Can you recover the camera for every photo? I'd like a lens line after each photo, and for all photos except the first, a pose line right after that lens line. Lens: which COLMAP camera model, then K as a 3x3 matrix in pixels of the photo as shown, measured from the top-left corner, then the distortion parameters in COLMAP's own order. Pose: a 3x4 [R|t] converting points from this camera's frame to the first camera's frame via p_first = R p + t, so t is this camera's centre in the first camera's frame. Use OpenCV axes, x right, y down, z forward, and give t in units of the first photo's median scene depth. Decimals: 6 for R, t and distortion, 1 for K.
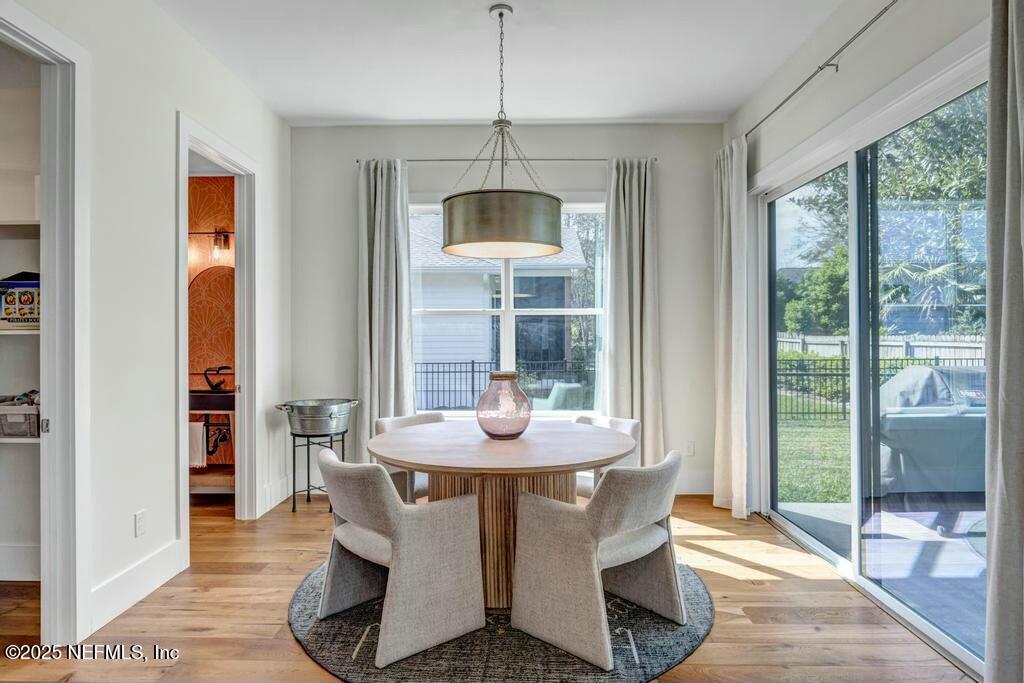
lens RADIAL K [[598.2, 0, 541.0], [0, 598.2, 341.1], [0, 0, 1]] dist [-0.001532, -0.002882]
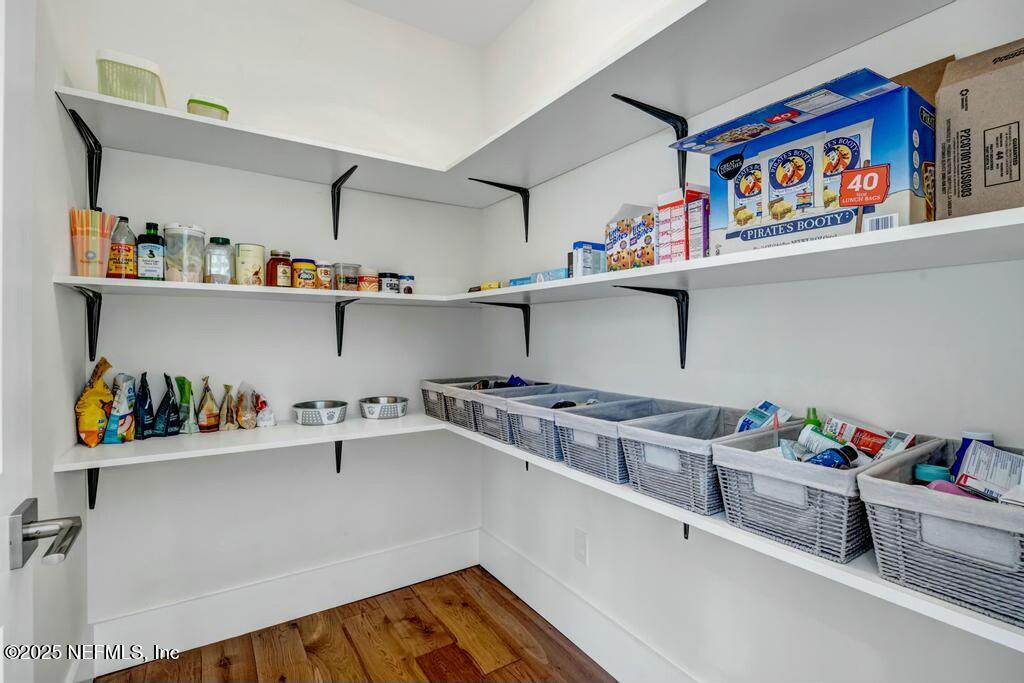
lens RADIAL K [[471.9, 0, 511.3], [0, 471.9, 340.9], [0, 0, 1]] dist [0.000271, 0.000018]
pose [[0.581361, 0.003871, -0.813637, -0.720277], [-0.000619, 0.999990, 0.004315, 0.036029], [0.813646, -0.002005, 0.581358, 0.679549]]
